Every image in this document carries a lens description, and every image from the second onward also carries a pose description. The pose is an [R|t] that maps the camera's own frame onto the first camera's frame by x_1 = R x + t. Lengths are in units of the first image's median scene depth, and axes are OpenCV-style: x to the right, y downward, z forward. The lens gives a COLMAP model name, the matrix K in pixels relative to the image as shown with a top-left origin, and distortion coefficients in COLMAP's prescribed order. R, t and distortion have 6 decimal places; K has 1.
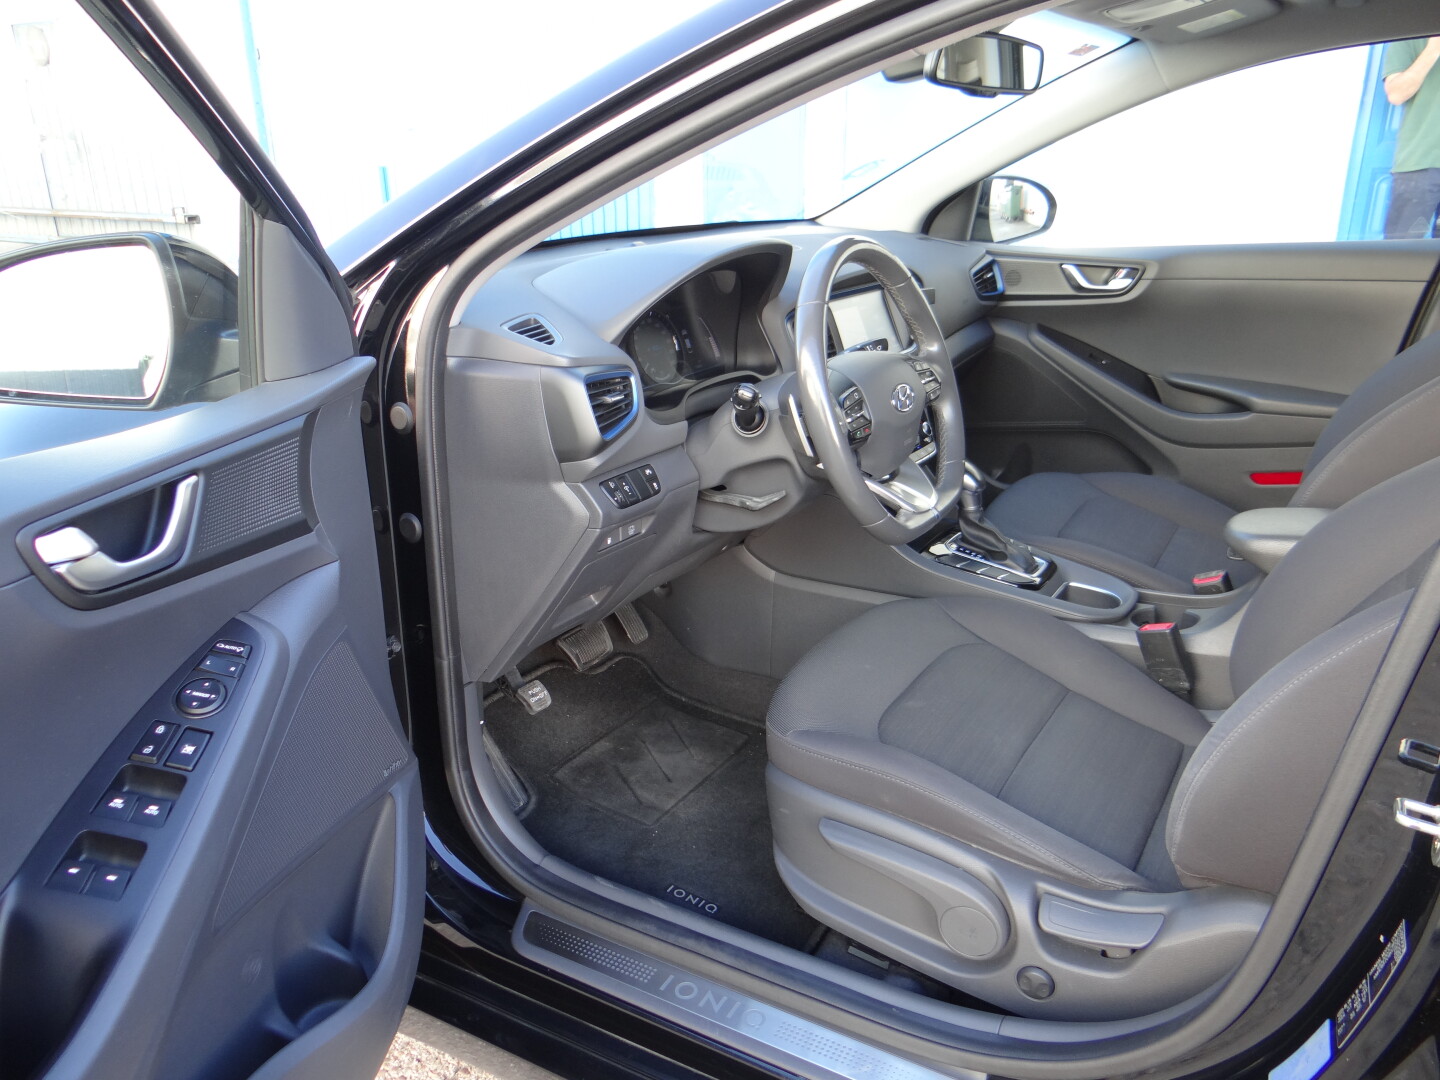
lens RADIAL K [[1106.6, 0, 716.0], [0, 1106.6, 543.9], [0, 0, 1]] dist [-0.009885, -0.007798]
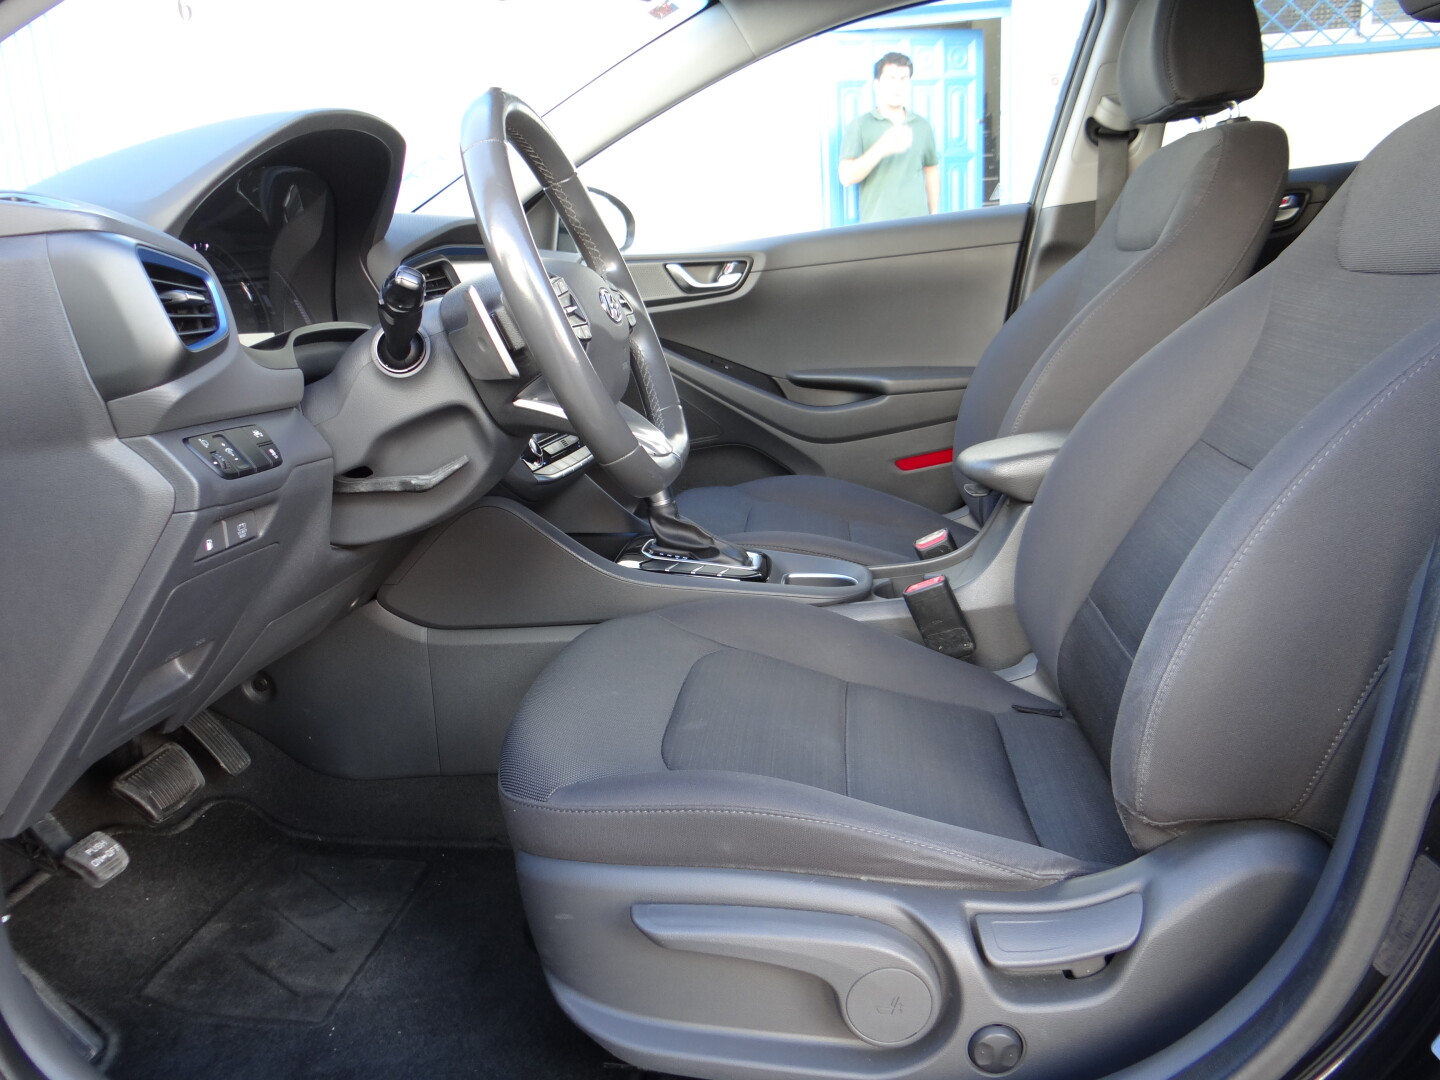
lens RADIAL K [[1115.1, 0, 710.0], [0, 1115.1, 539.3], [0, 0, 1]] dist [-0.008862, -0.004752]
pose [[0.904867, -0.143260, 0.400864, -0.071962], [0.195977, 0.976138, -0.093527, 0.081583], [-0.377900, 0.163189, 0.911351, 0.266418]]
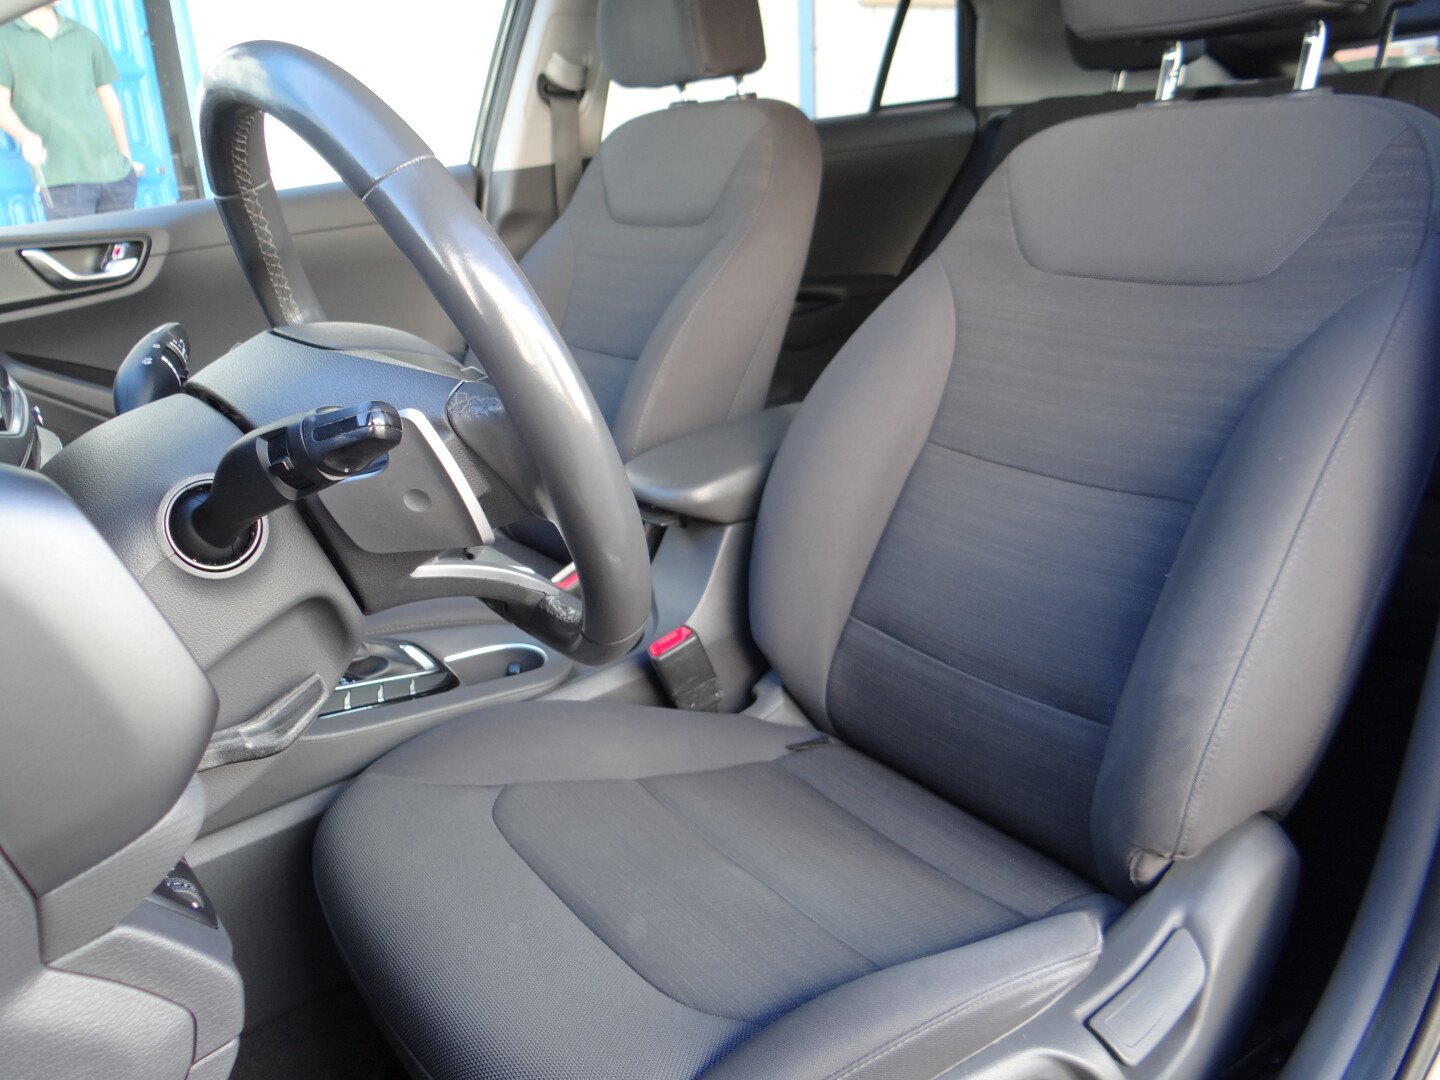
lens RADIAL K [[1127.8, 0, 720.0], [0, 1127.8, 540.0], [0, 0, 1]] dist [-0.004838, -0.002220]
pose [[0.397668, -0.317697, 0.860772, -0.184889], [0.365607, 0.915313, 0.168920, -0.089376], [-0.841541, 0.247530, 0.480143, 0.550256]]
